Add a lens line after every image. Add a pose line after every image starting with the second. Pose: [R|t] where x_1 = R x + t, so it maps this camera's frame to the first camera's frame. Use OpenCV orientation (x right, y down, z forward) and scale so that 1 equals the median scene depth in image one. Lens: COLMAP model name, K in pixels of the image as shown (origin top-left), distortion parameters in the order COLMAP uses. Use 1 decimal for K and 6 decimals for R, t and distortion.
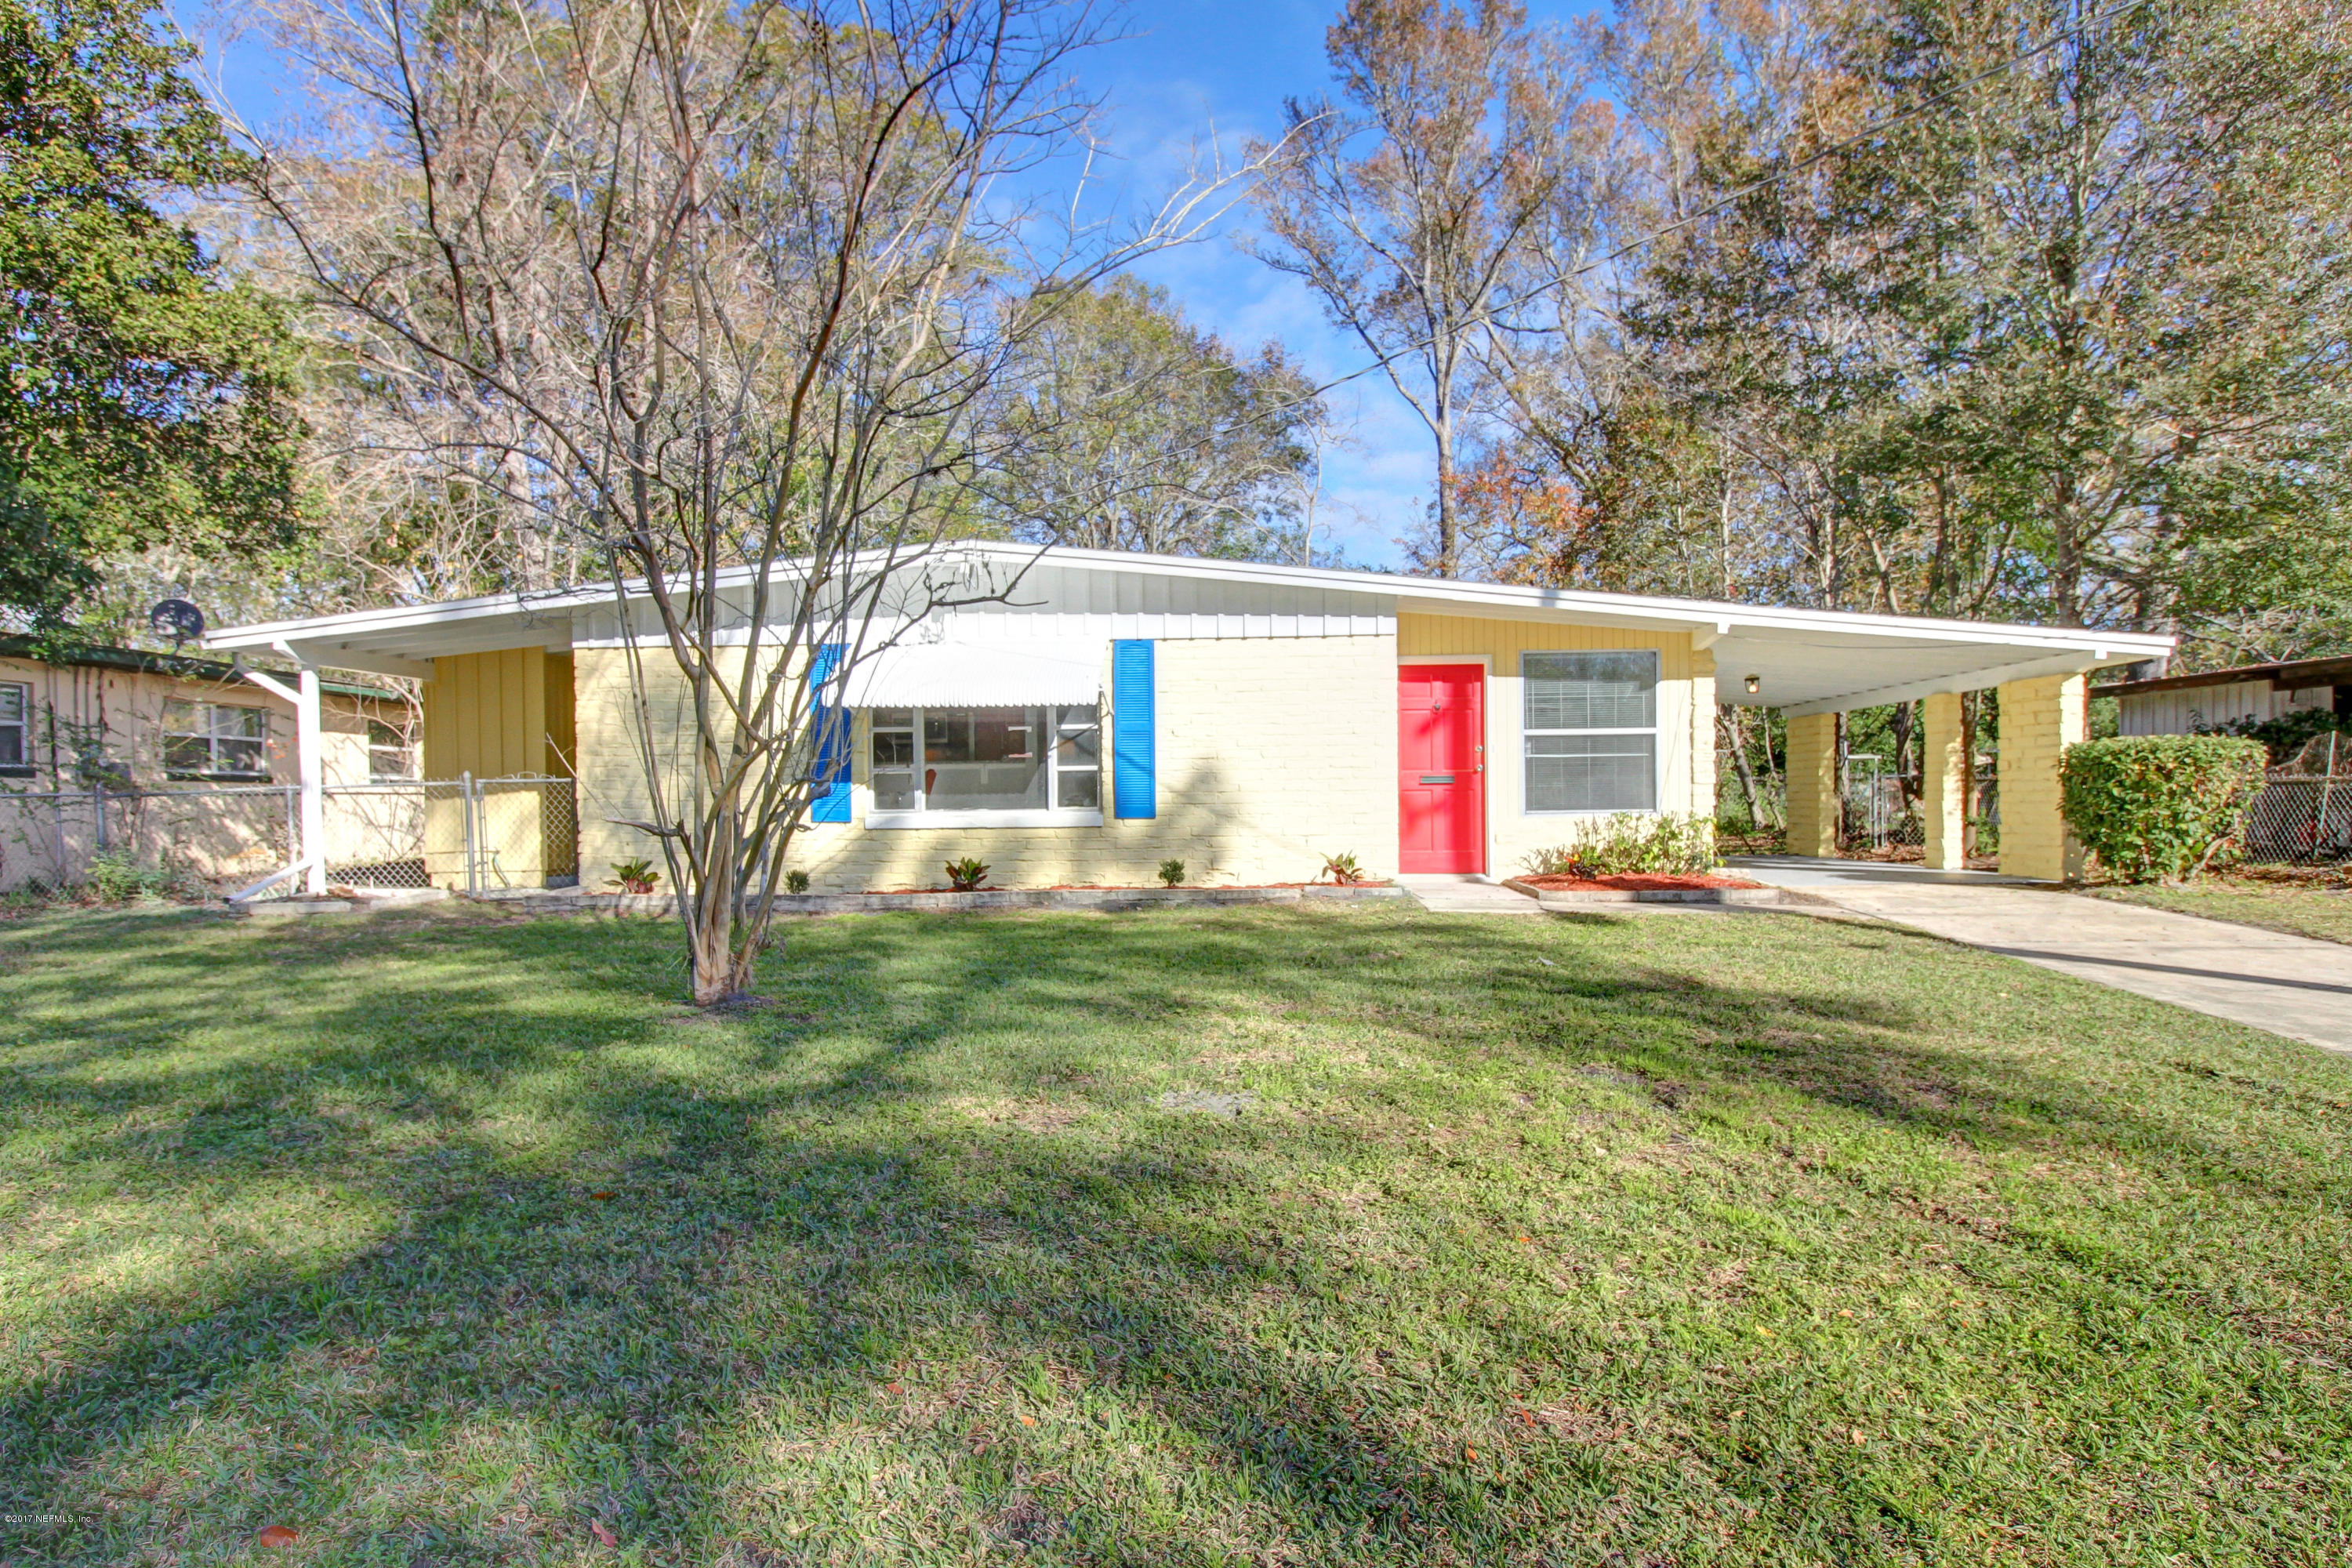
lens RADIAL K [[1315.1, 0, 1178.1], [0, 1315.1, 793.1], [0, 0, 1]] dist [0.005839, -0.000446]
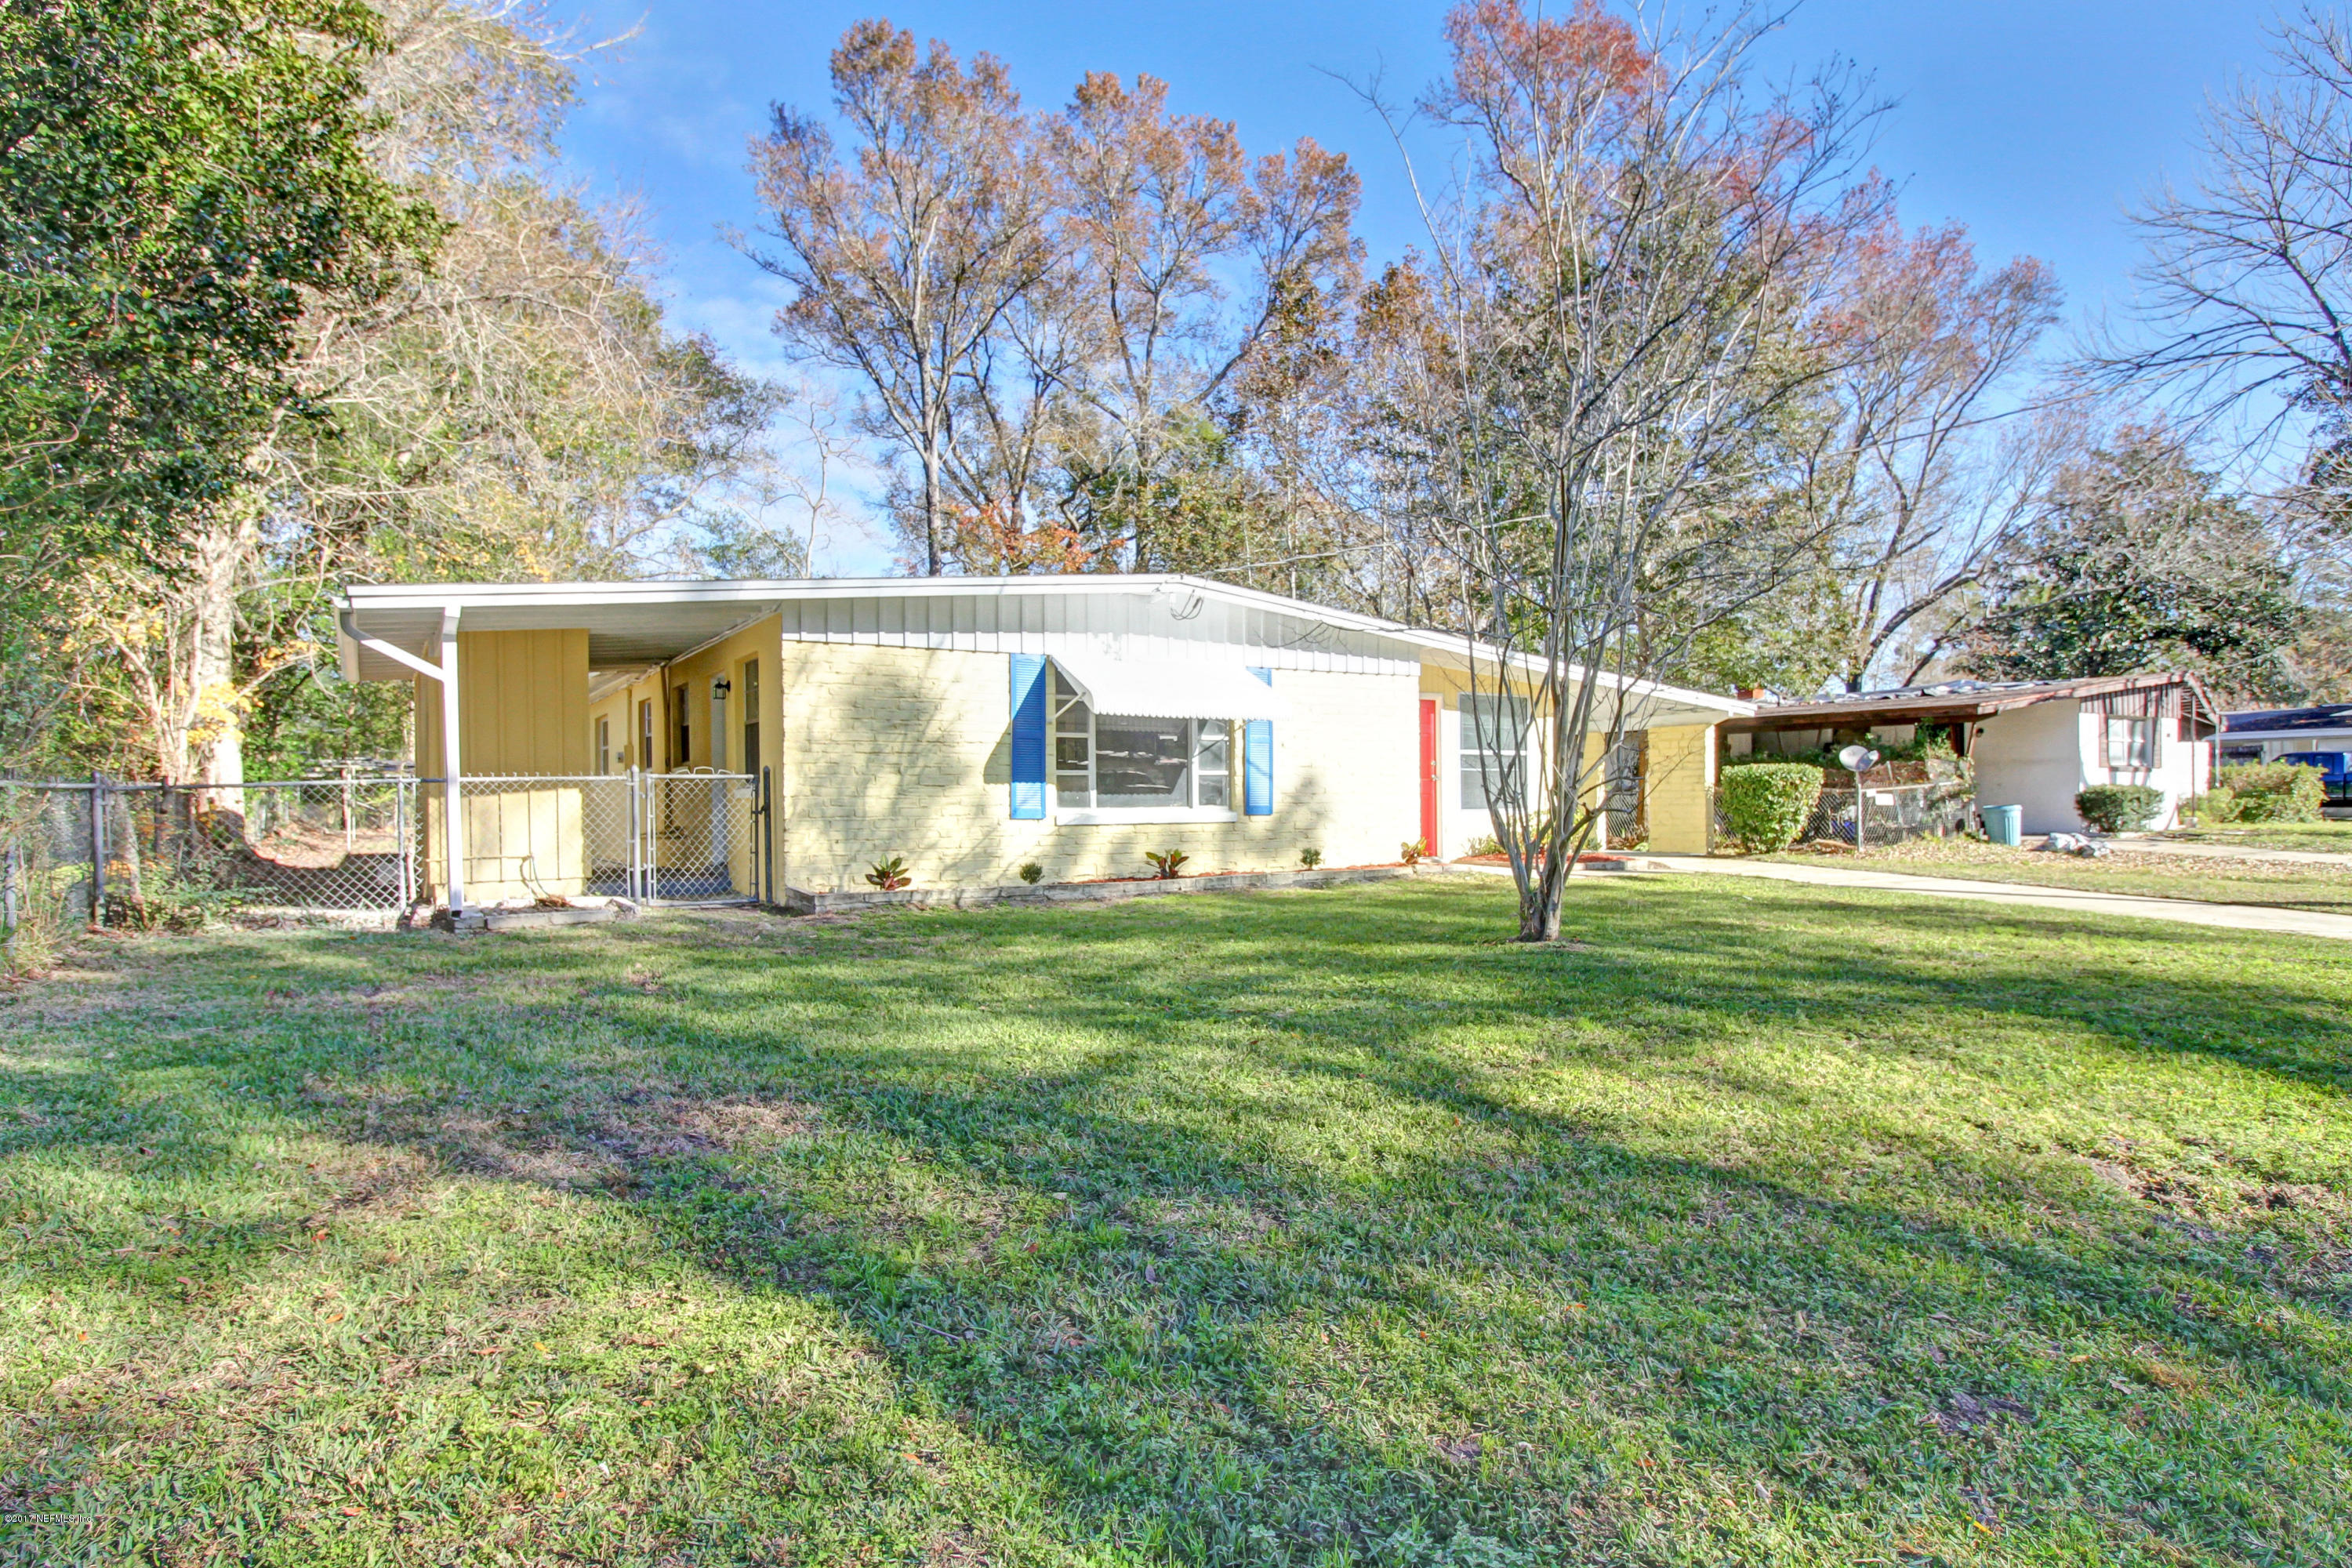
lens RADIAL K [[1315.1, 0, 1179.5], [0, 1315.1, 787.0], [0, 0, 1]] dist [0.005839, -0.000446]
pose [[0.823541, 0.010362, 0.567162, -0.750893], [-0.002806, 0.999895, -0.014193, 0.010445], [-0.567250, 0.010097, 0.823484, 0.042745]]
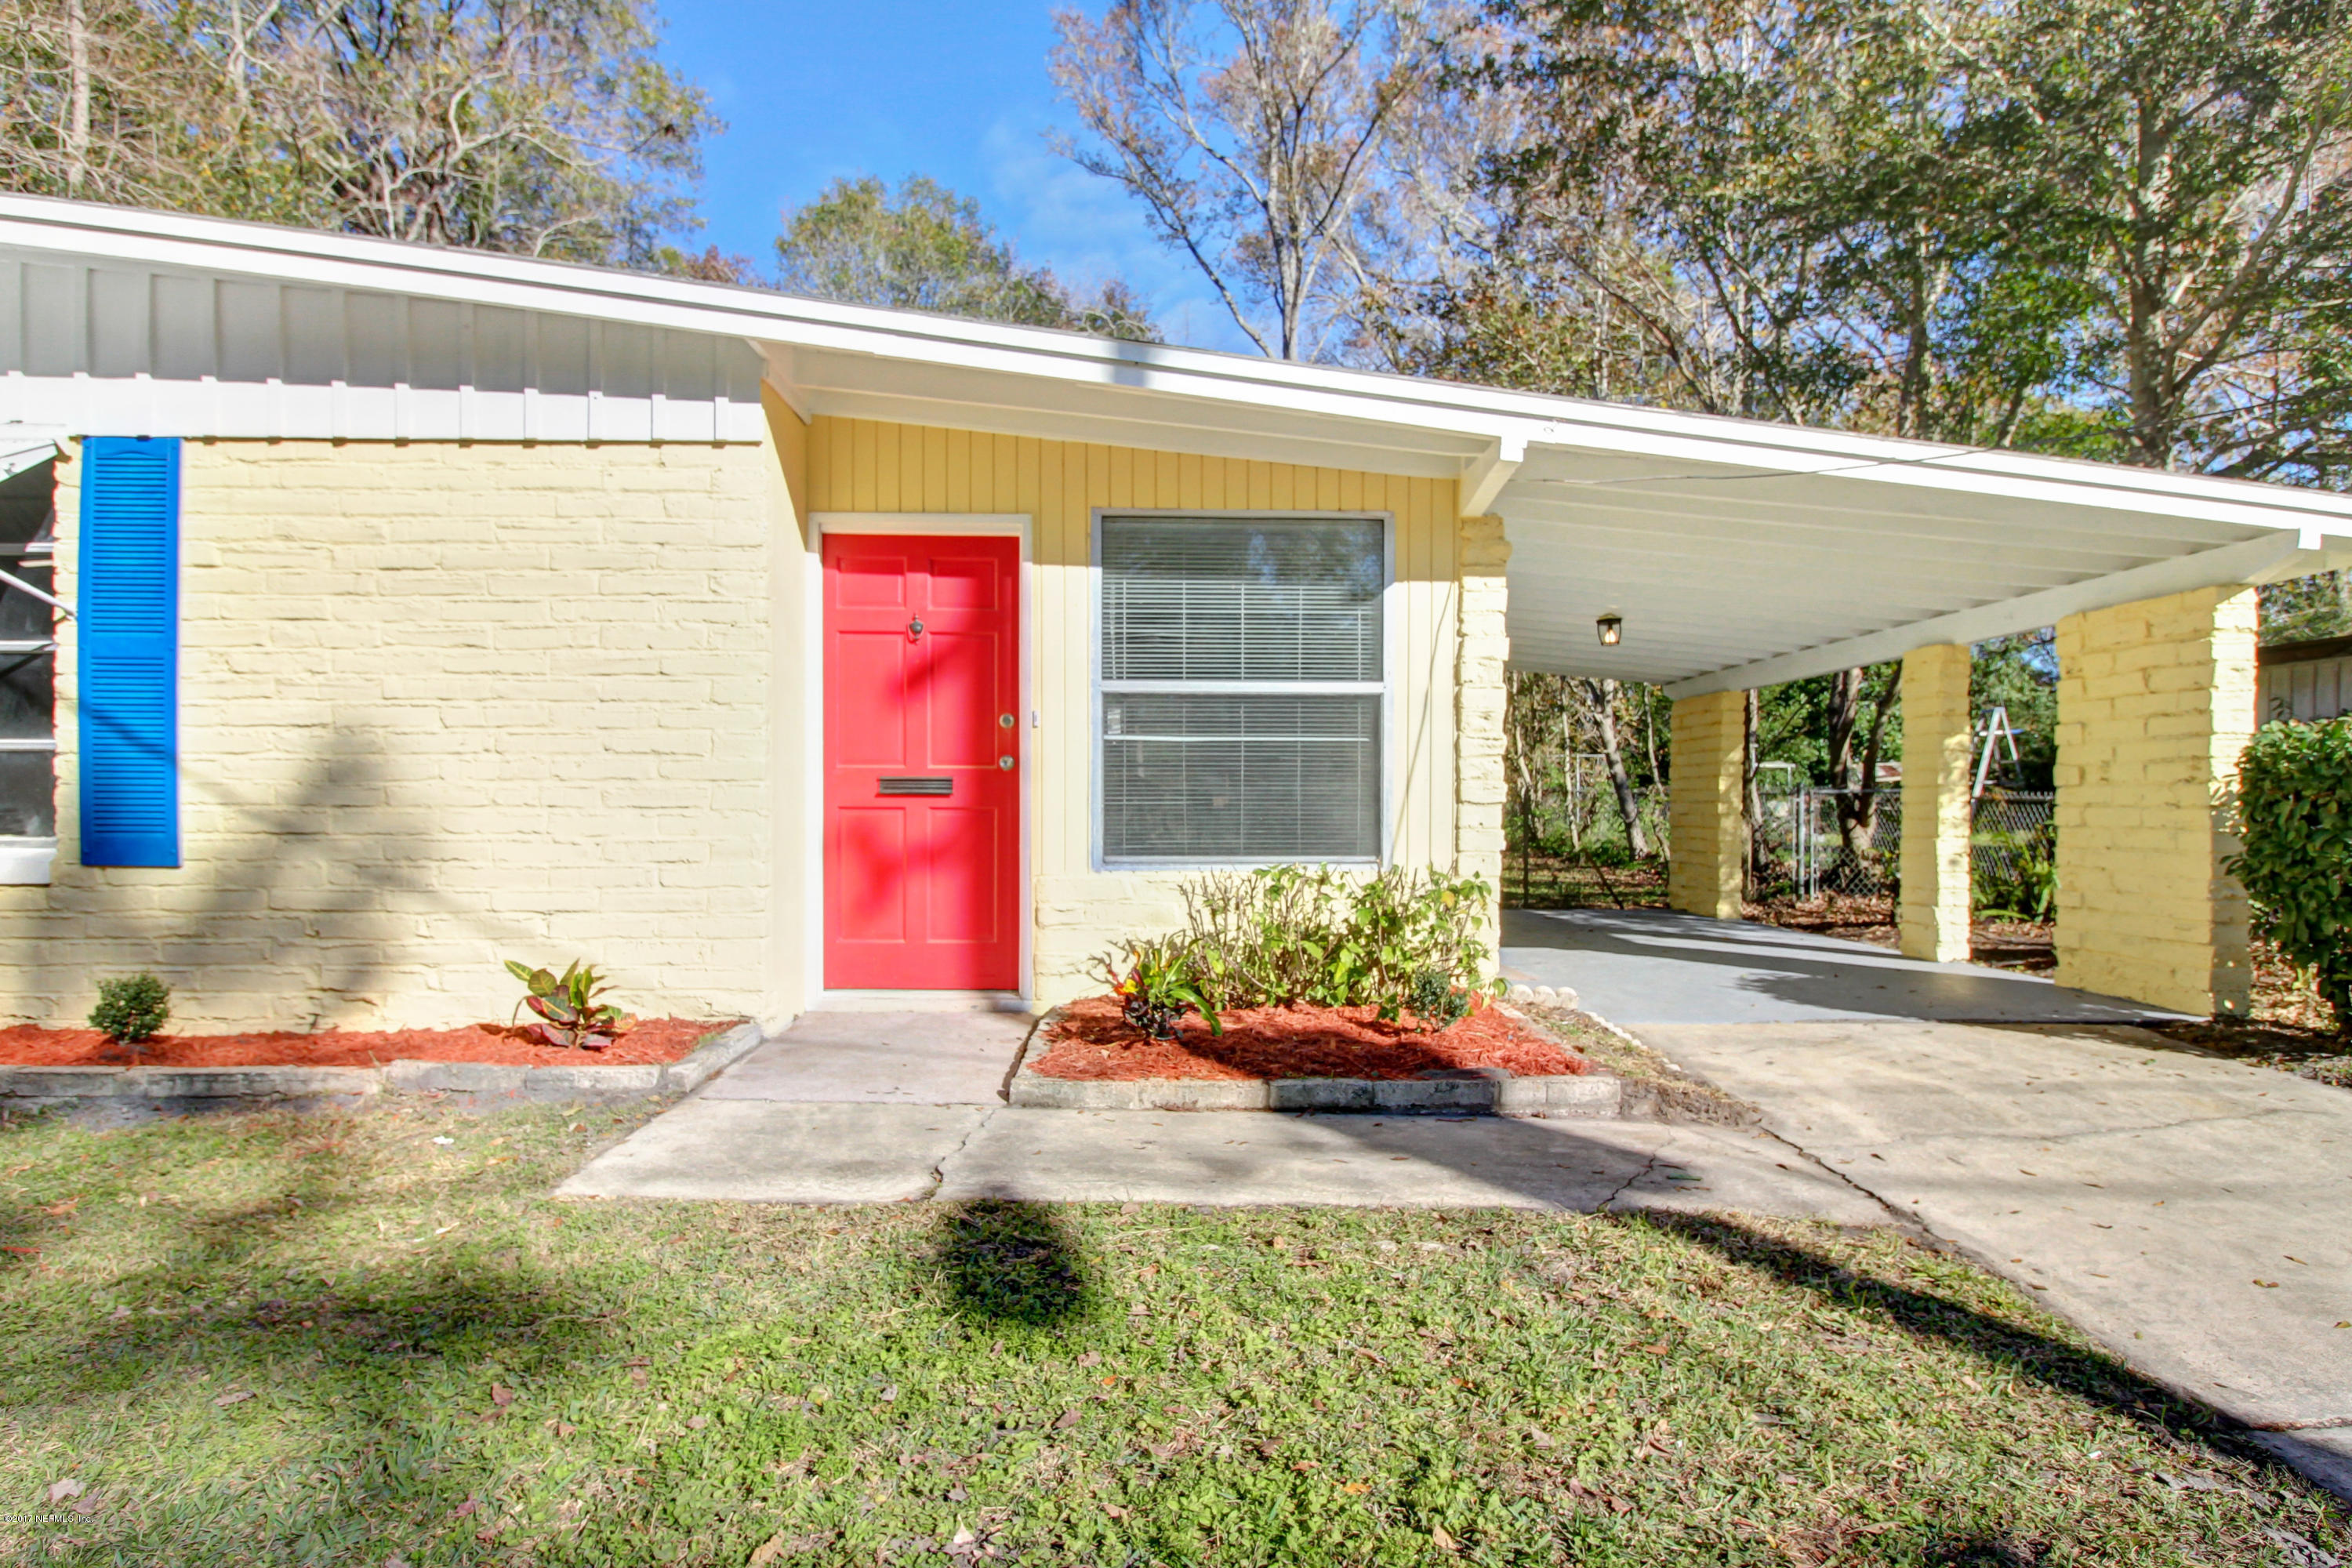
lens RADIAL K [[1315.1, 0, 1180.7], [0, 1315.1, 782.0], [0, 0, 1]] dist [0.005839, -0.000446]
pose [[0.997682, 0.016079, 0.066114, 0.262094], [-0.015375, 0.999820, -0.011138, -0.008280], [-0.066282, 0.010095, 0.997750, 0.542368]]
